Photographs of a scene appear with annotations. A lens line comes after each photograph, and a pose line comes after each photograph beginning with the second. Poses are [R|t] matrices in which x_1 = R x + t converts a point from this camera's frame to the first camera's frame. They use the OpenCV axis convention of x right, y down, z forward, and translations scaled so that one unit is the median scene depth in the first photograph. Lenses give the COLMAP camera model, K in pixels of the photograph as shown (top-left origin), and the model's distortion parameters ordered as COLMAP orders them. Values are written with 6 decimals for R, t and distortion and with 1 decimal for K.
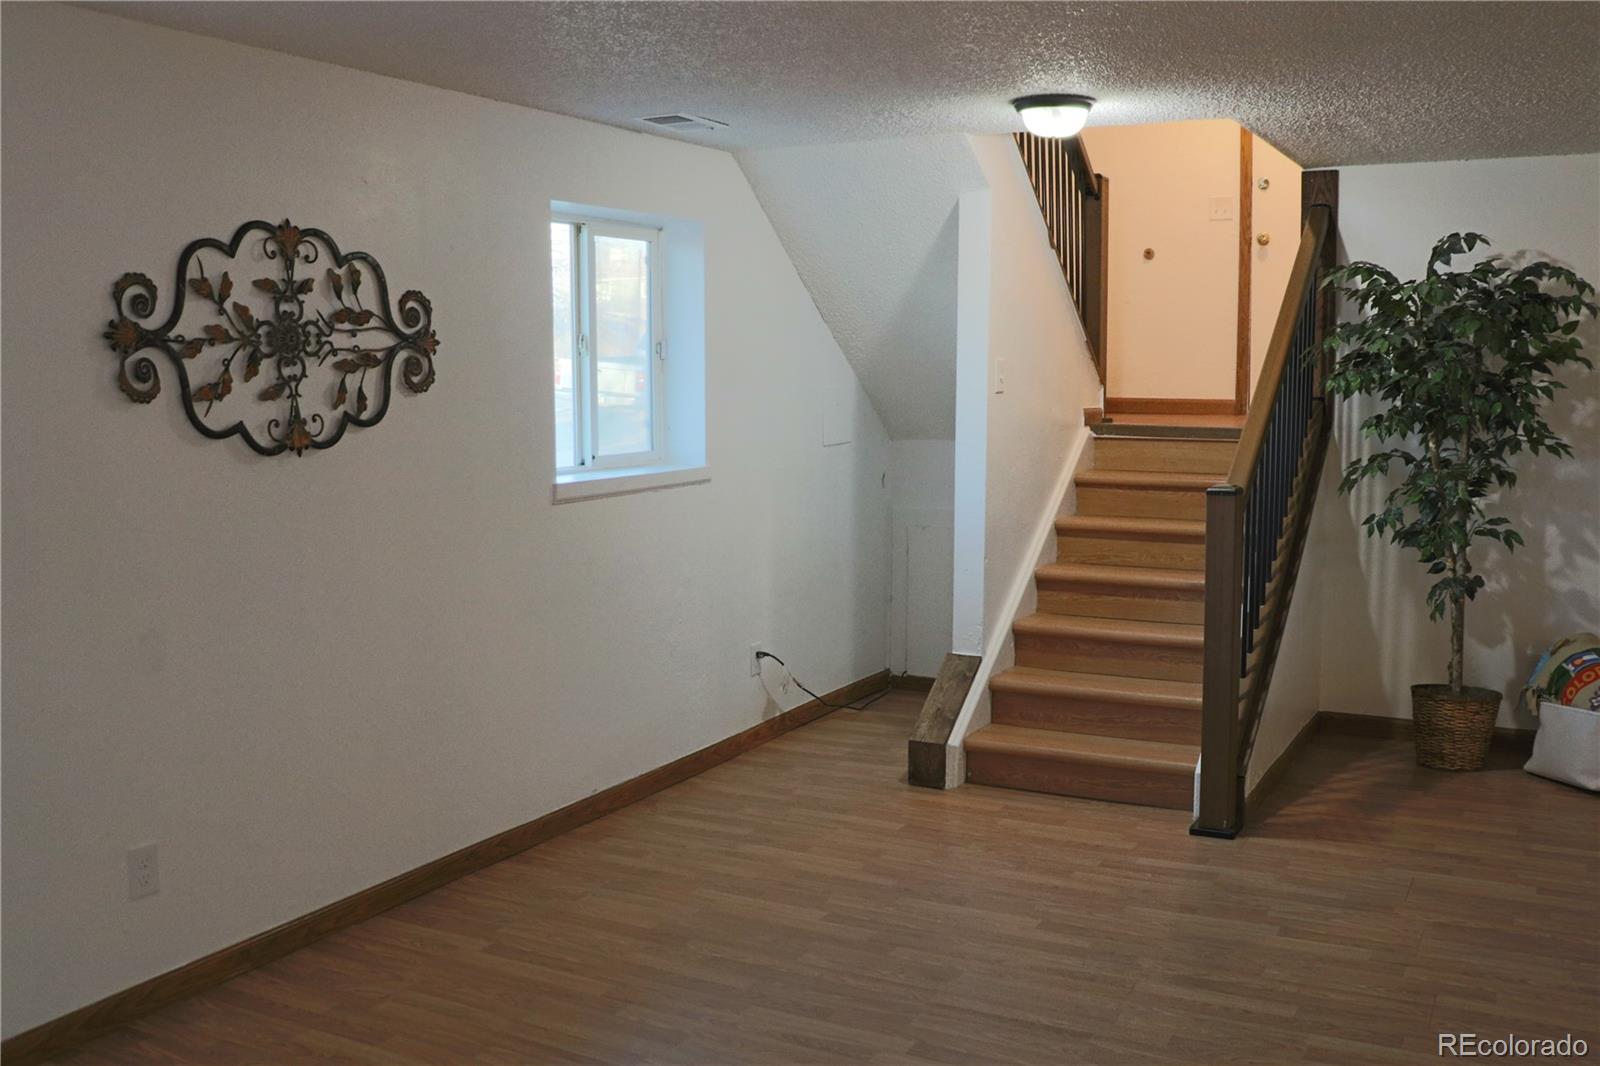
lens RADIAL K [[1451.7, 0, 800.0], [0, 1451.7, 533.0], [0, 0, 1]] dist [-0.206396, 0.194833]
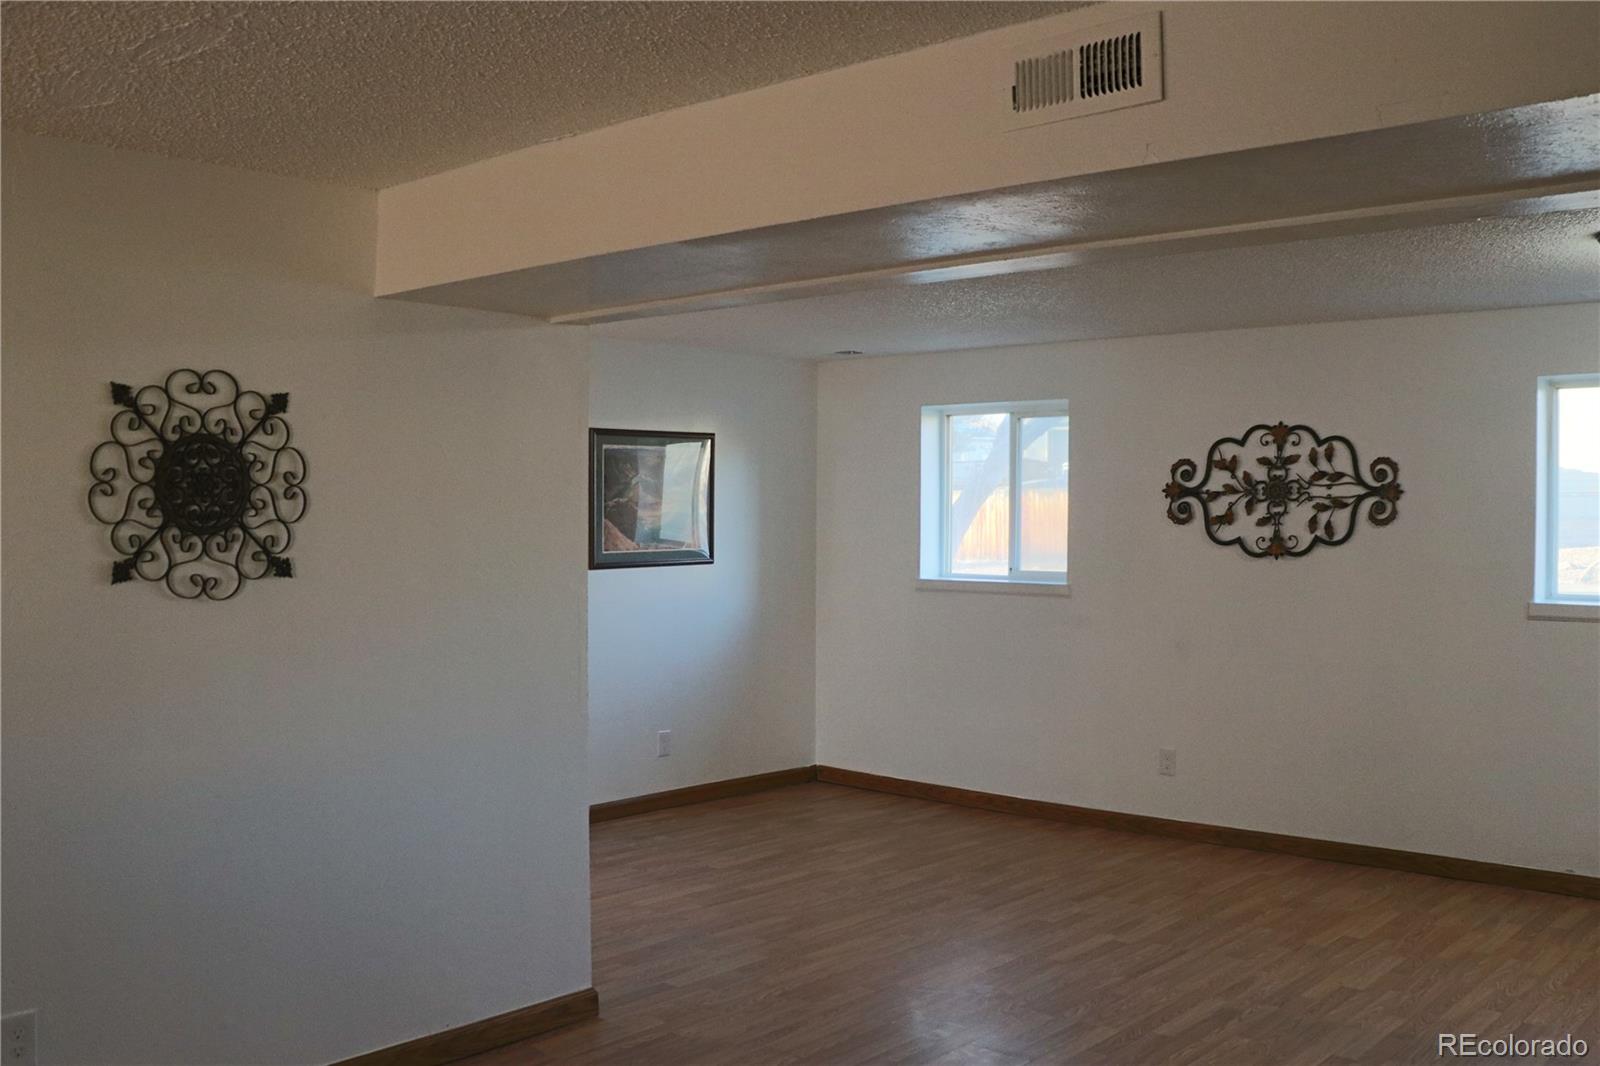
lens RADIAL K [[1451.7, 0, 800.0], [0, 1451.7, 533.0], [0, 0, 1]] dist [-0.206396, 0.194833]
pose [[-0.215862, 0.026024, -0.976077, 1.417998], [-0.105400, 0.993183, 0.049790, -0.108648], [0.970718, 0.113626, -0.211648, 0.787606]]
